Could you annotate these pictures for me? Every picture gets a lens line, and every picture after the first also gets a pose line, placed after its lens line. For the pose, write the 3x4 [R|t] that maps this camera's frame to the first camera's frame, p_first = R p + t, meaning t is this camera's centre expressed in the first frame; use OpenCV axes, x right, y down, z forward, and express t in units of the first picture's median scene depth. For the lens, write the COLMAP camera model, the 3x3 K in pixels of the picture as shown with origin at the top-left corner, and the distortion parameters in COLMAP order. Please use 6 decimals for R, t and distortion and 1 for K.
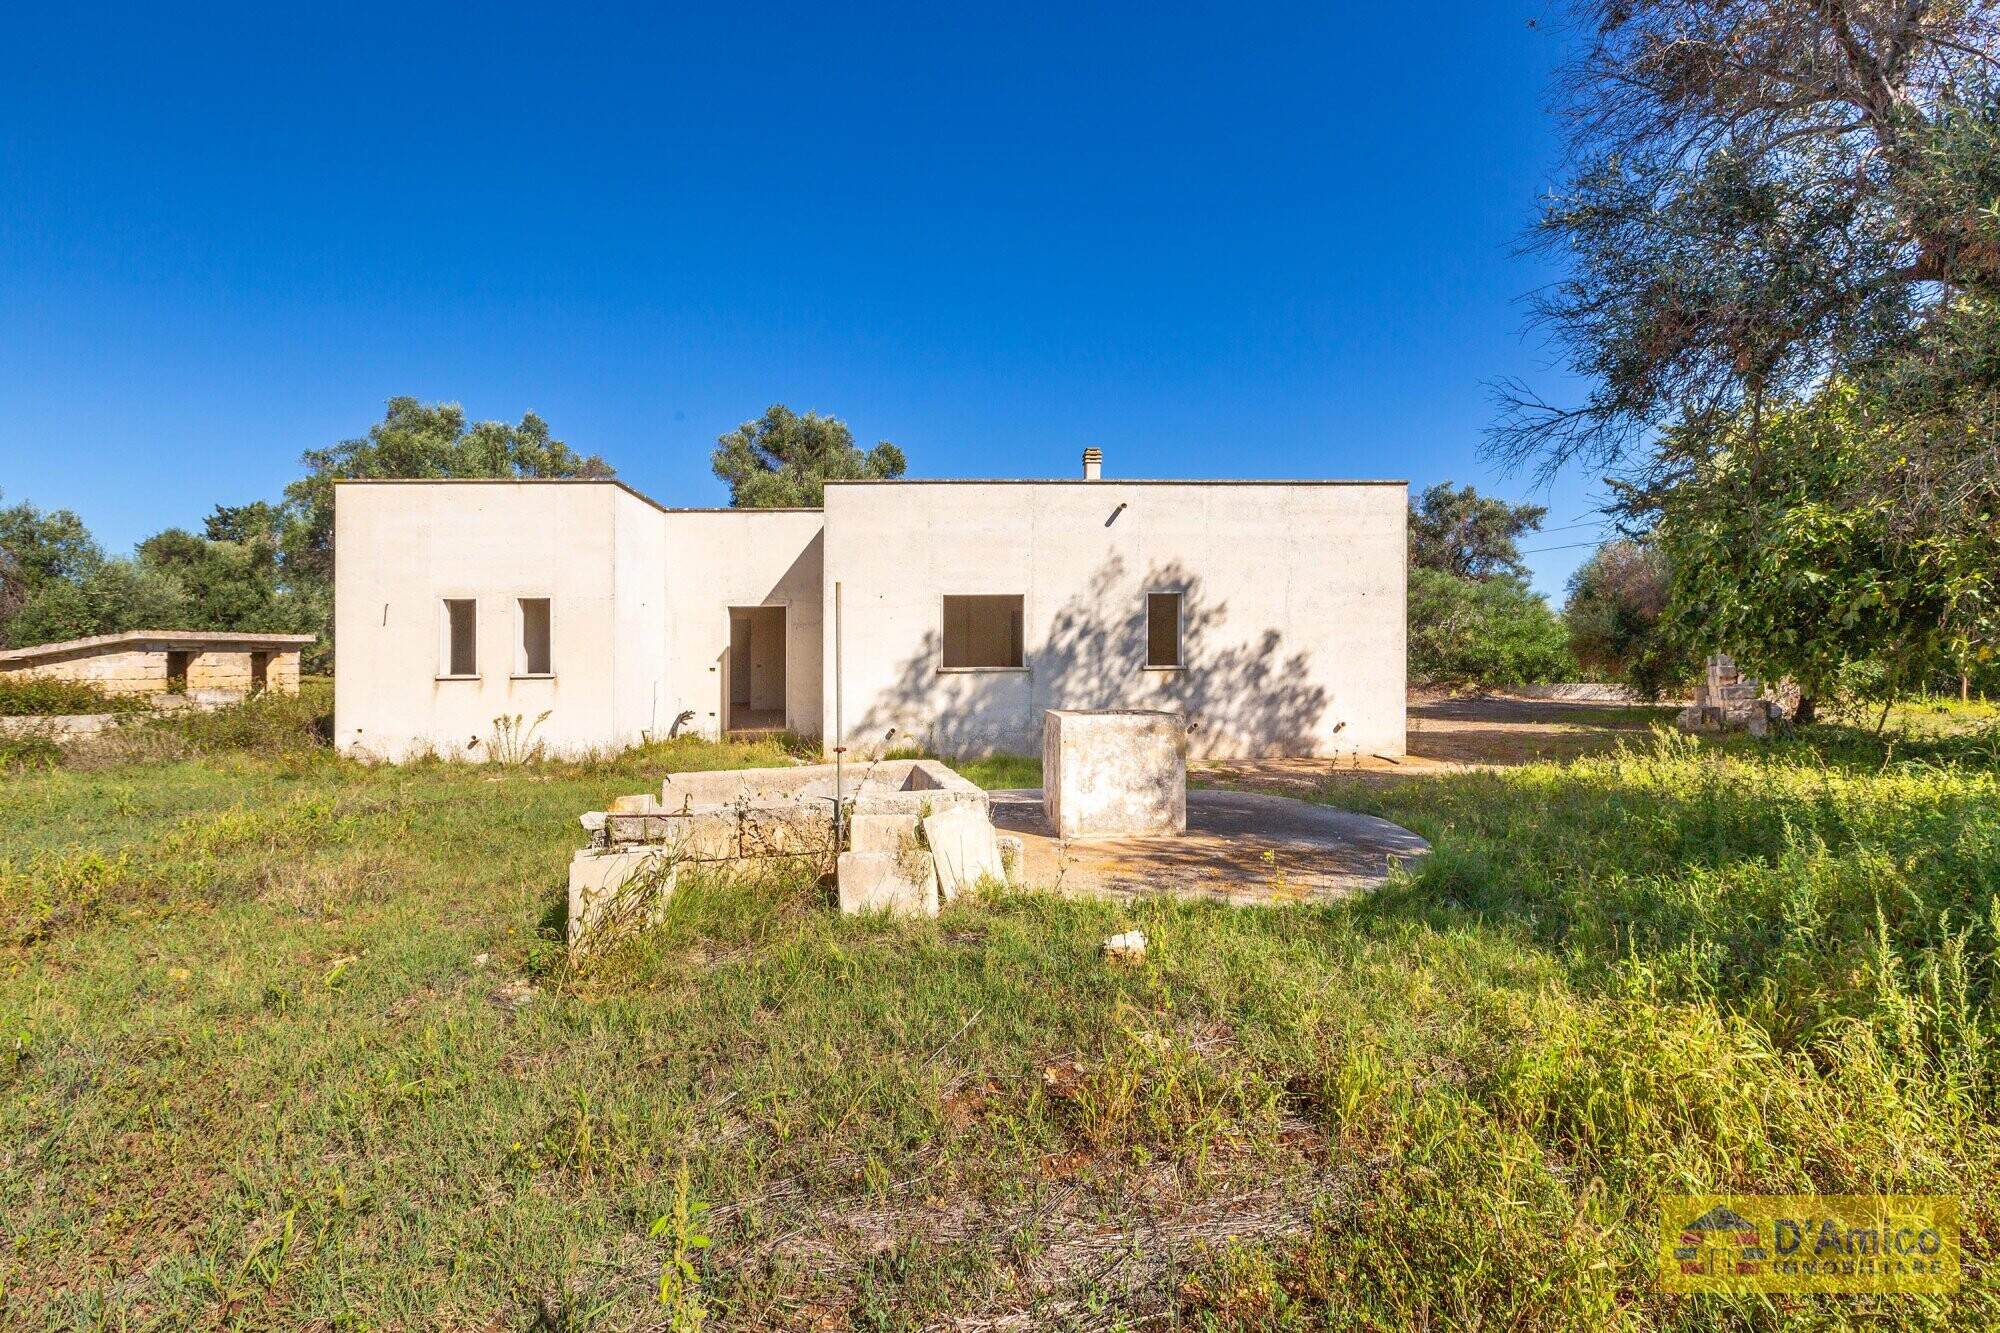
lens RADIAL K [[895.2, 0, 1006.0], [0, 895.2, 683.4], [0, 0, 1]] dist [-0.000932, 0.000853]
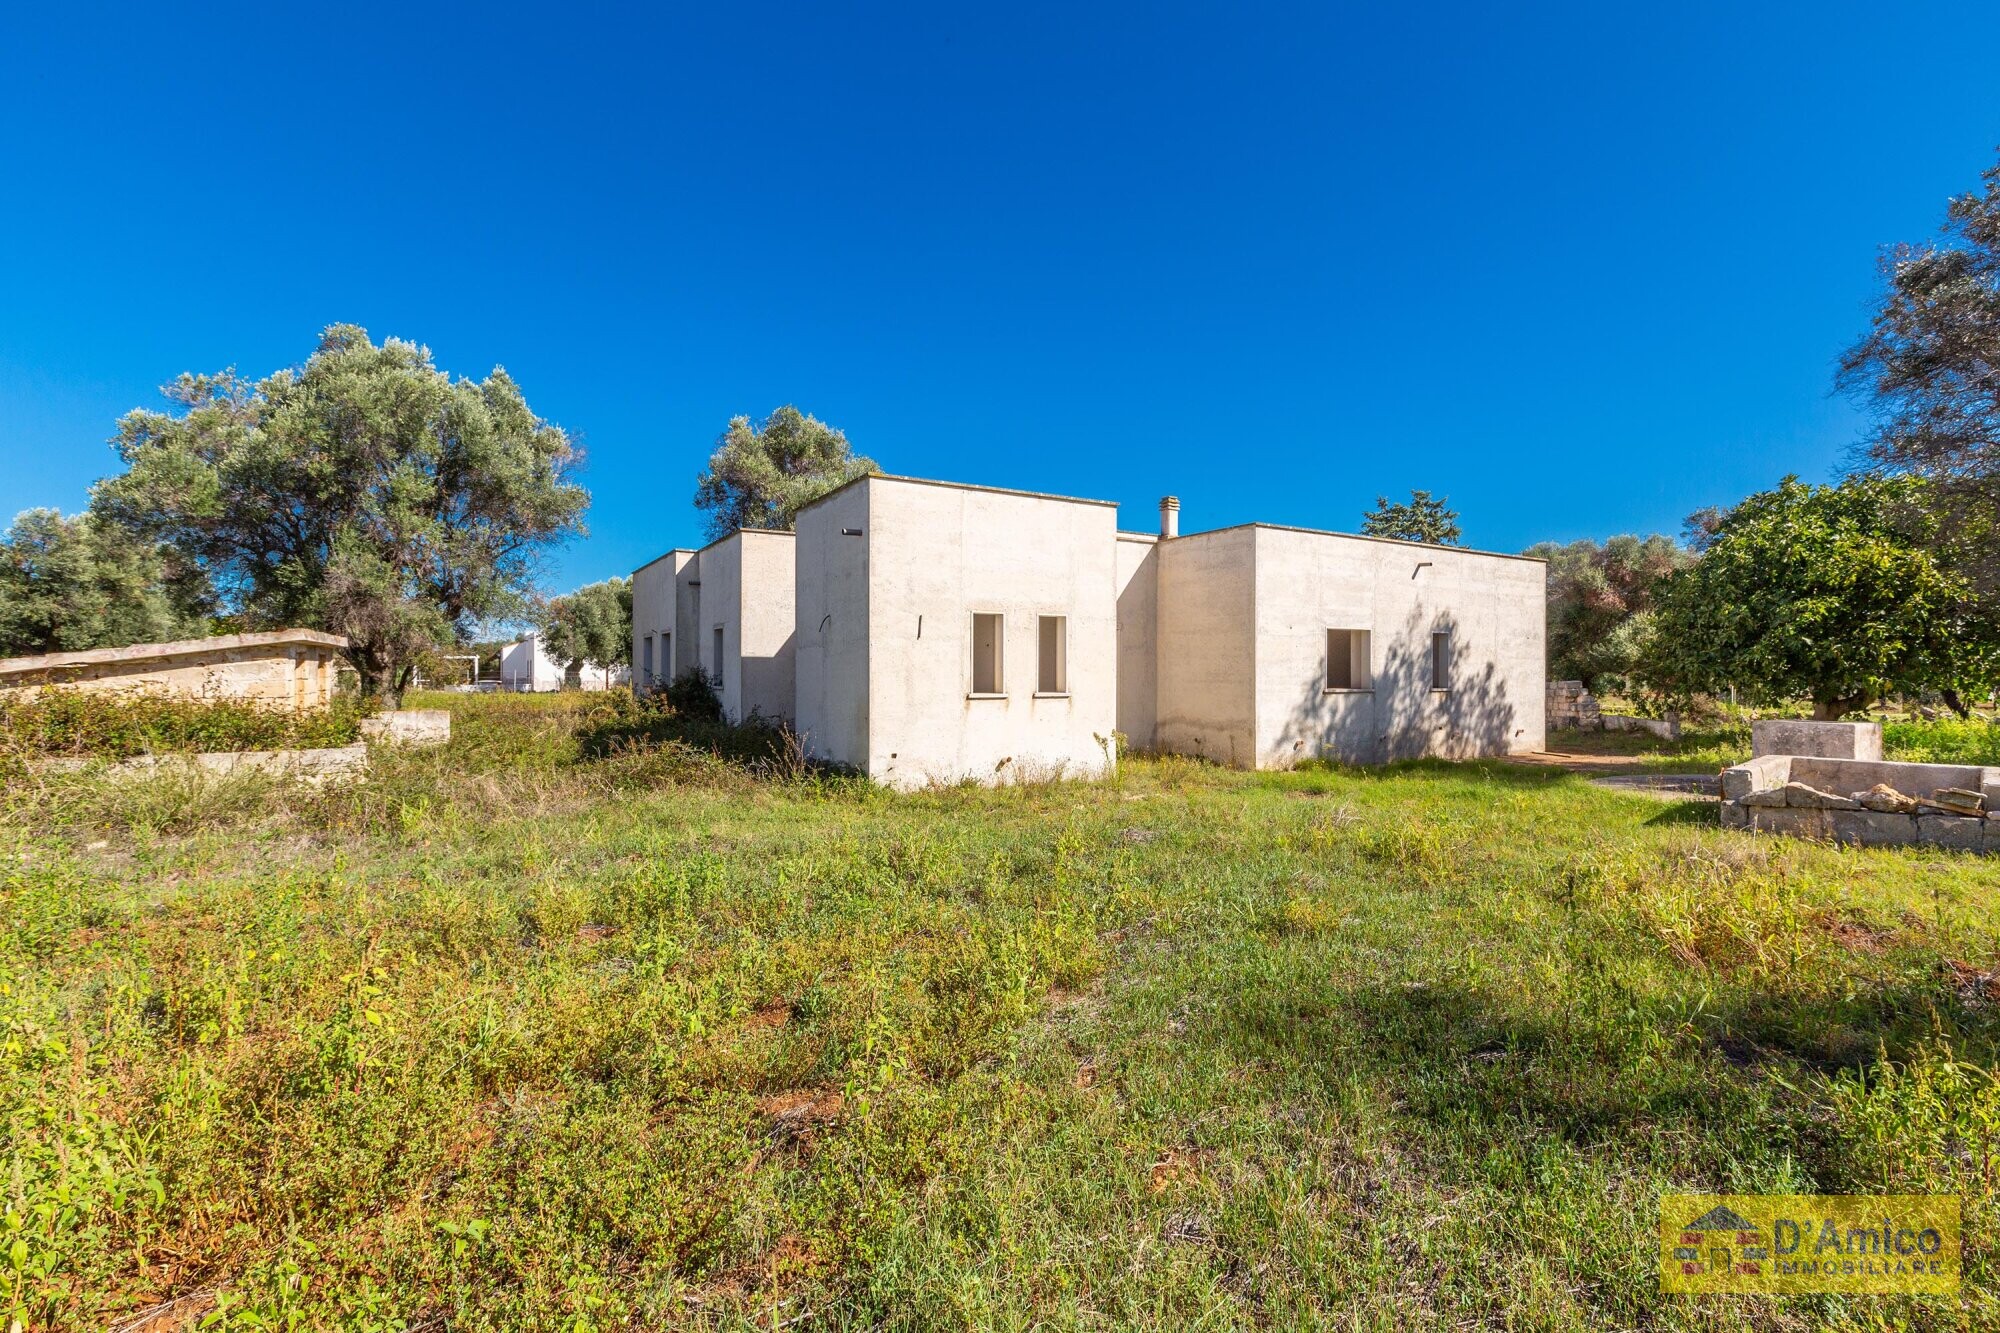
lens RADIAL K [[895.2, 0, 1020.6], [0, 895.2, 676.2], [0, 0, 1]] dist [-0.000932, 0.000853]
pose [[0.883757, 0.012349, 0.467783, -0.963273], [-0.000287, 0.999666, -0.025850, -0.003716], [-0.467946, 0.022711, 0.883465, 0.135030]]
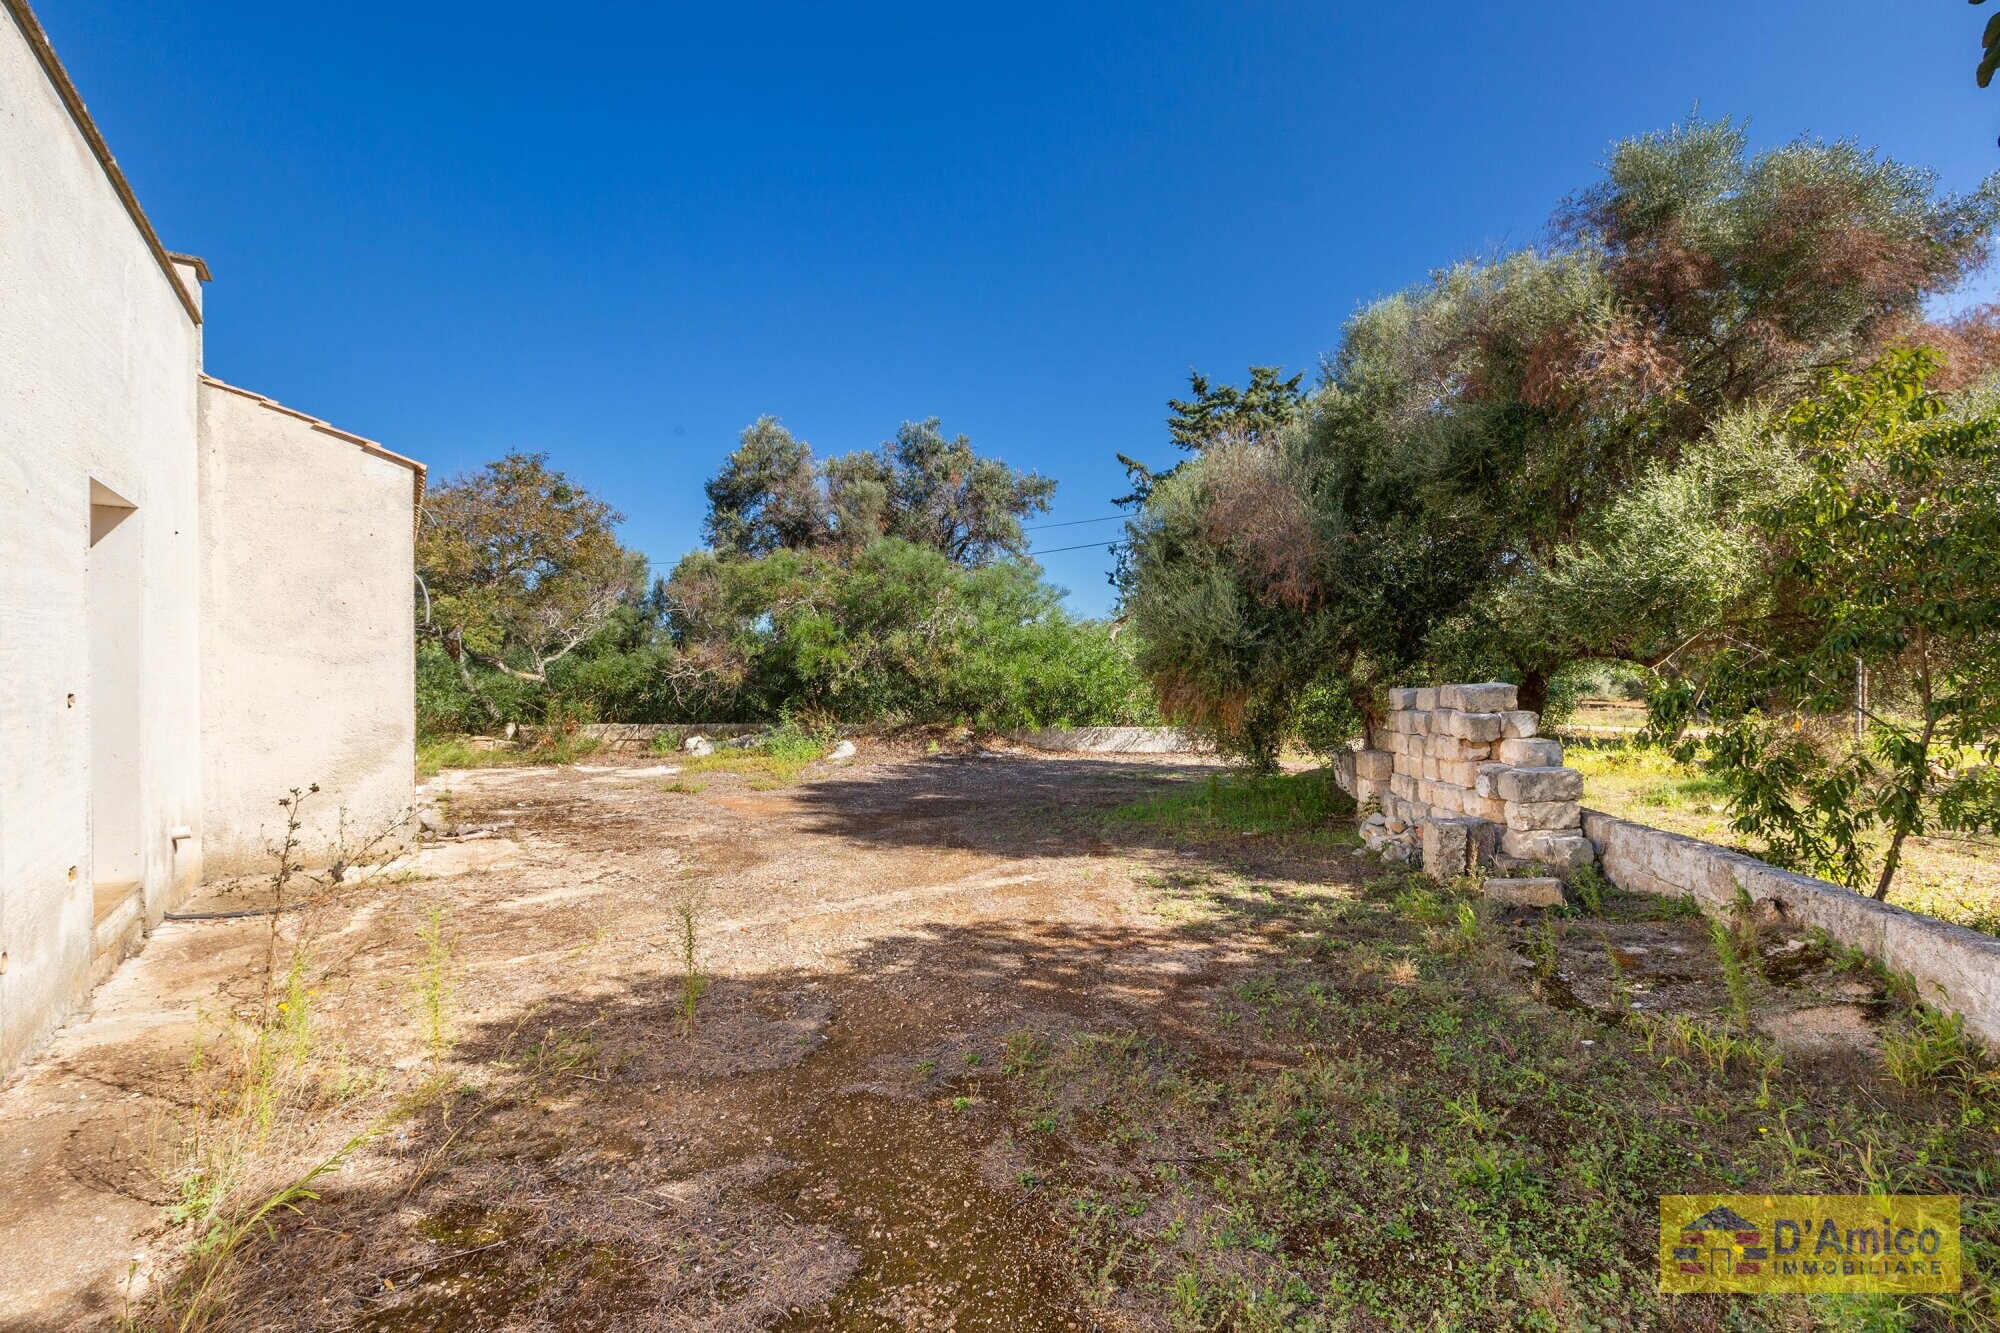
lens RADIAL K [[895.2, 0, 1010.6], [0, 895.2, 683.9], [0, 0, 1]] dist [-0.000932, 0.000853]
pose [[0.869642, 0.007882, 0.493621, 0.542986], [0.004324, 0.999713, -0.023581, -0.032578], [-0.493665, 0.022641, 0.869358, 0.993507]]
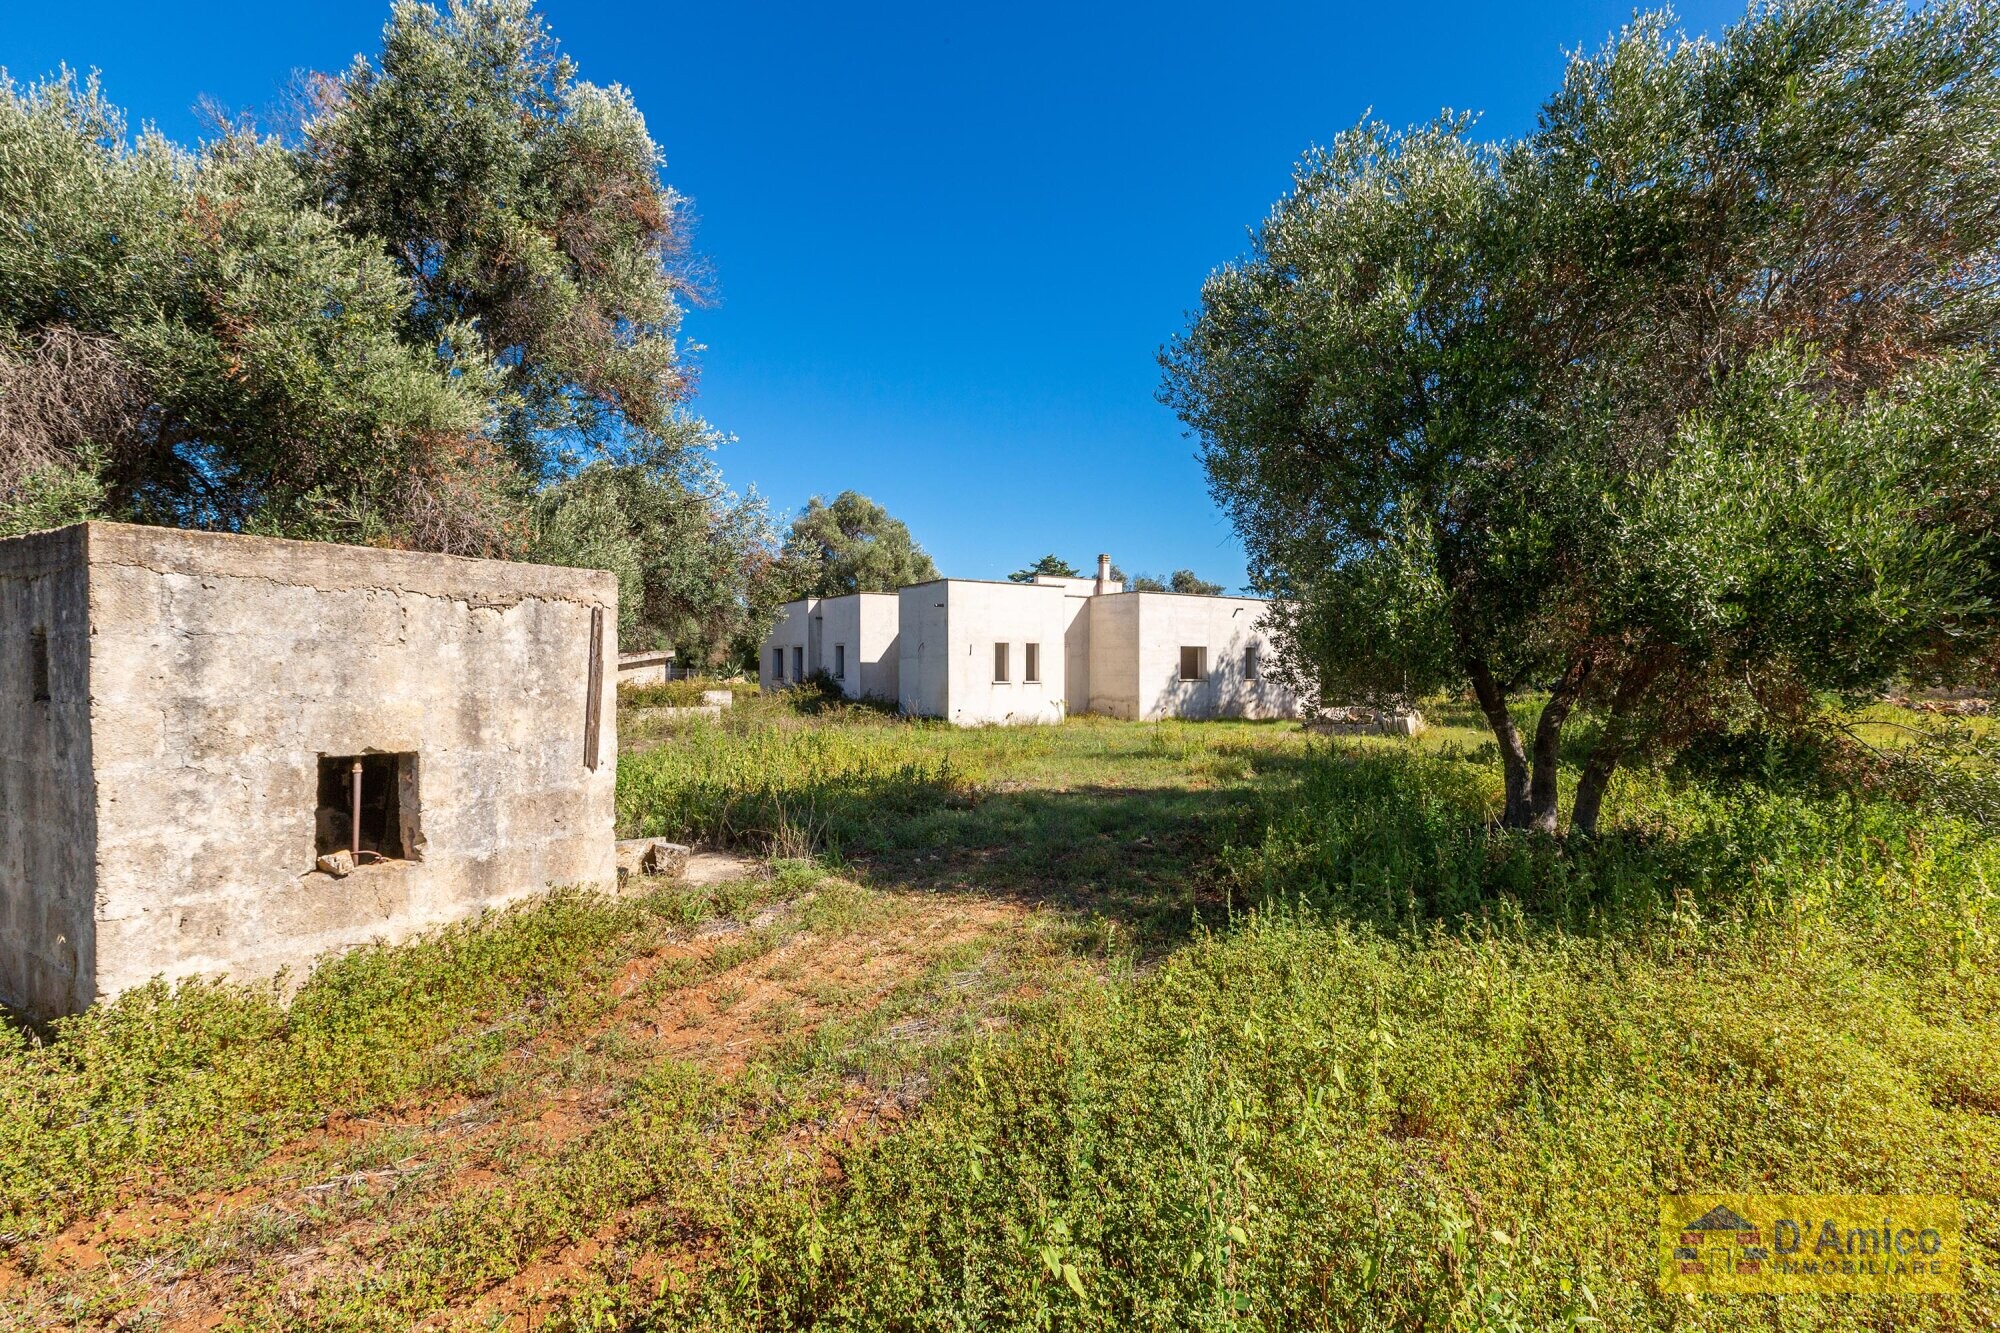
lens RADIAL K [[895.2, 0, 1010.6], [0, 895.2, 666.5], [0, 0, 1]] dist [-0.000932, 0.000853]
pose [[0.870301, 0.013270, 0.492342, -1.467142], [0.002046, 0.999531, -0.030558, 0.016276], [-0.492516, 0.027602, 0.869865, -0.674733]]
